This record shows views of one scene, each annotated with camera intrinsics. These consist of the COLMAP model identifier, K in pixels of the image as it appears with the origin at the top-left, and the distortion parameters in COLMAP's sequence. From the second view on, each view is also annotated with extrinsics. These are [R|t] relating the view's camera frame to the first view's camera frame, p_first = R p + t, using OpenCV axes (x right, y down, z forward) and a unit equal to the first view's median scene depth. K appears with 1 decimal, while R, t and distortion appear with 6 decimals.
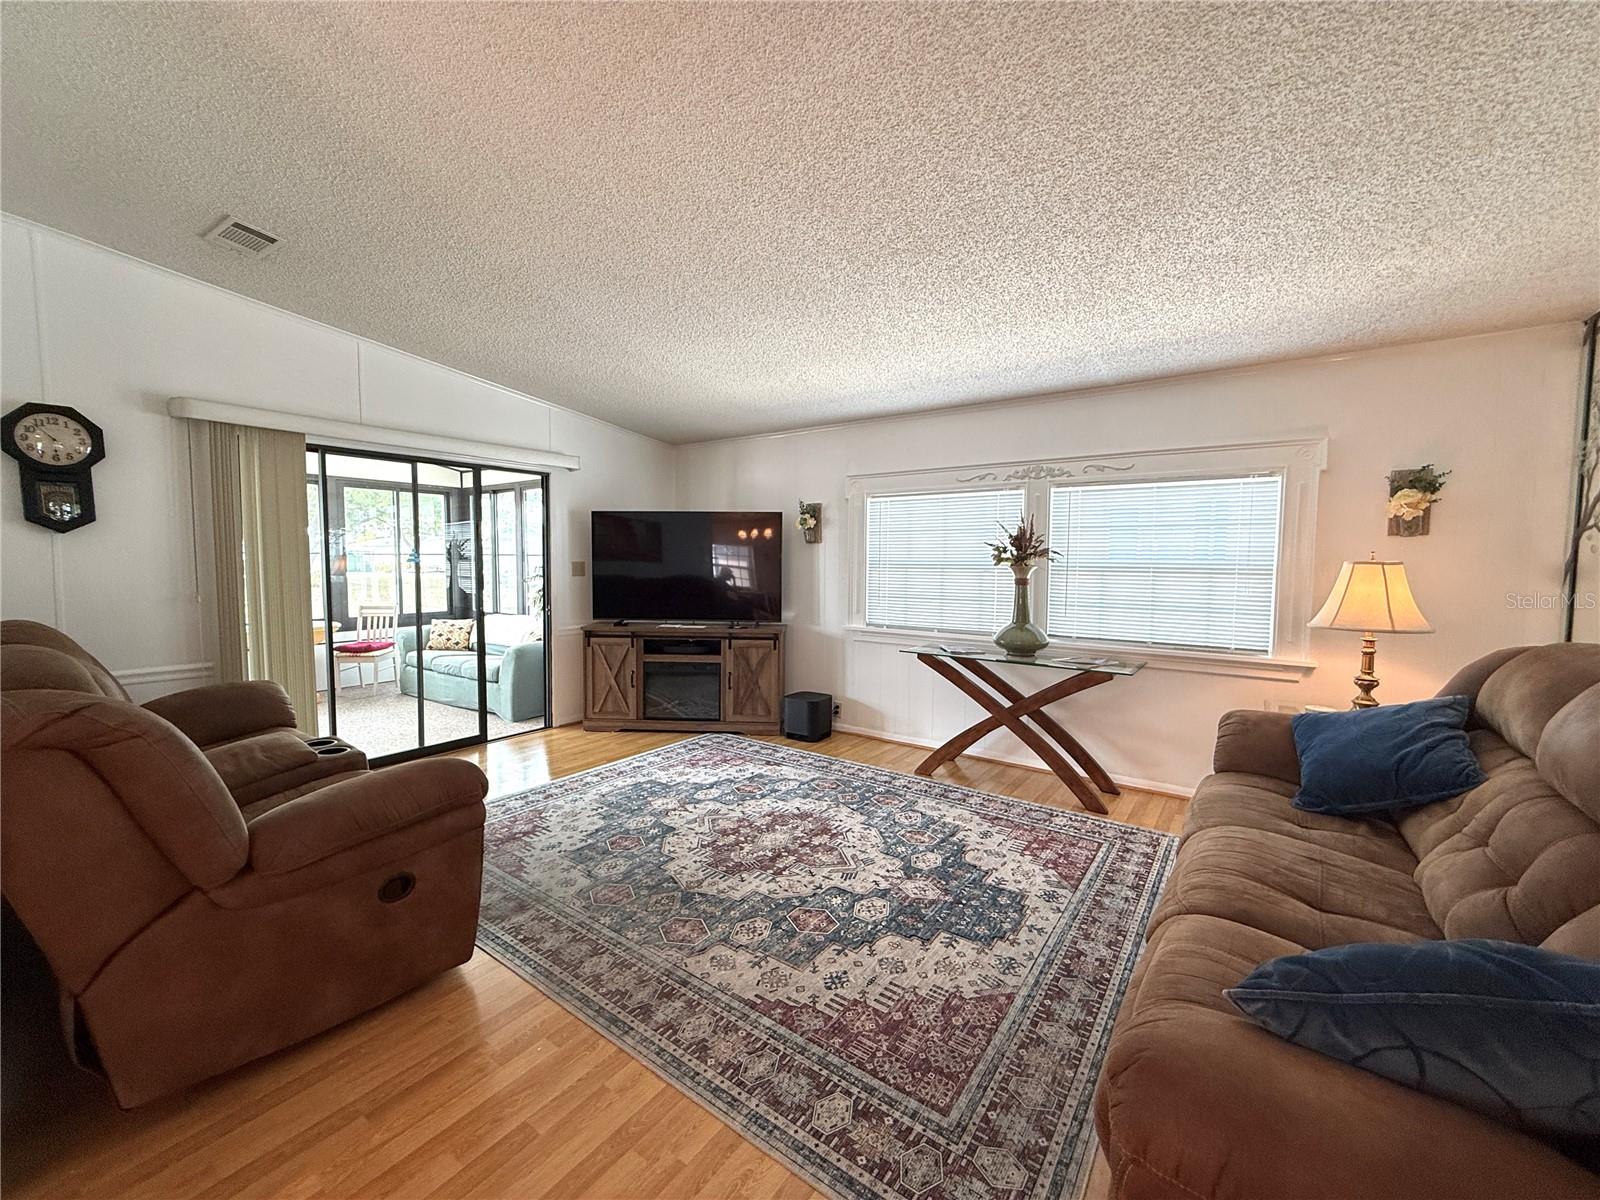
lens RADIAL K [[644.5, 0, 800.0], [0, 644.5, 600.0], [0, 0, 1]] dist [0.001247, 0.000226]
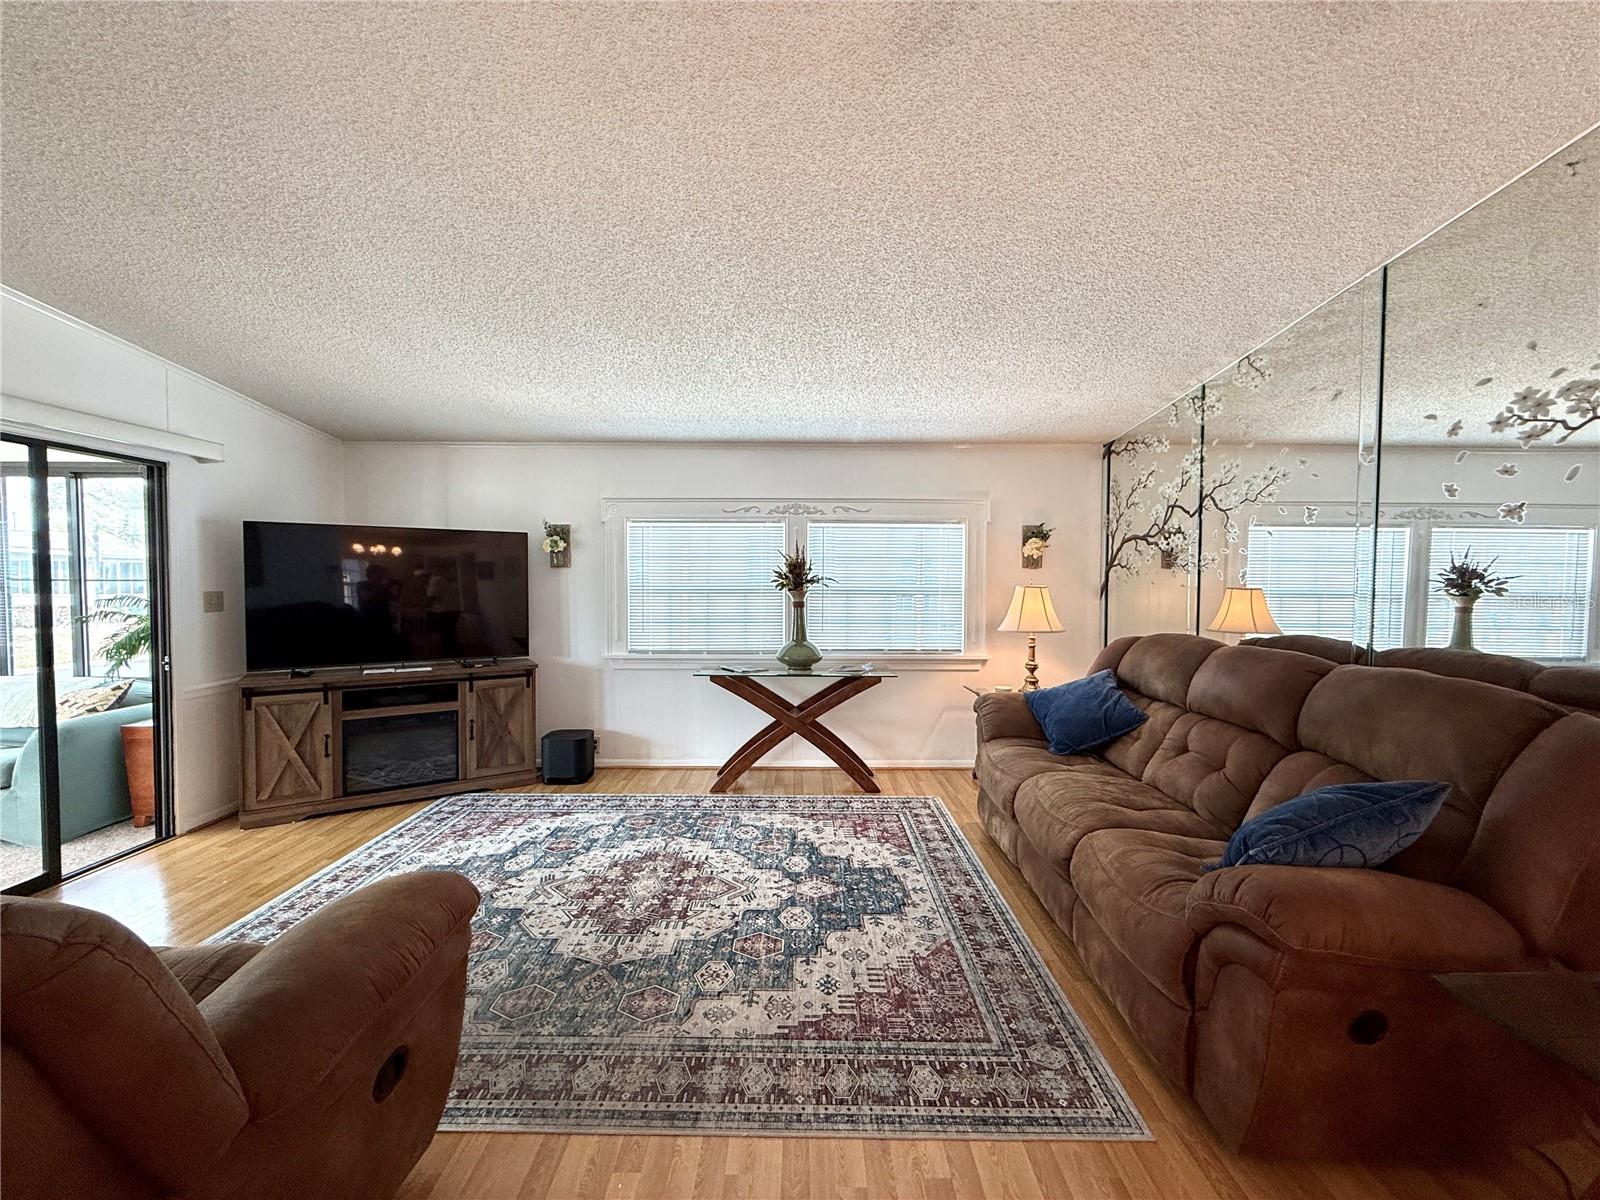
lens RADIAL K [[644.5, 0, 800.0], [0, 644.5, 600.0], [0, 0, 1]] dist [0.001247, 0.000226]
pose [[0.808163, -0.022538, 0.588528, -0.333184], [0.039008, 0.999122, -0.015303, -0.019025], [-0.587666, 0.035325, 0.808332, 0.078114]]
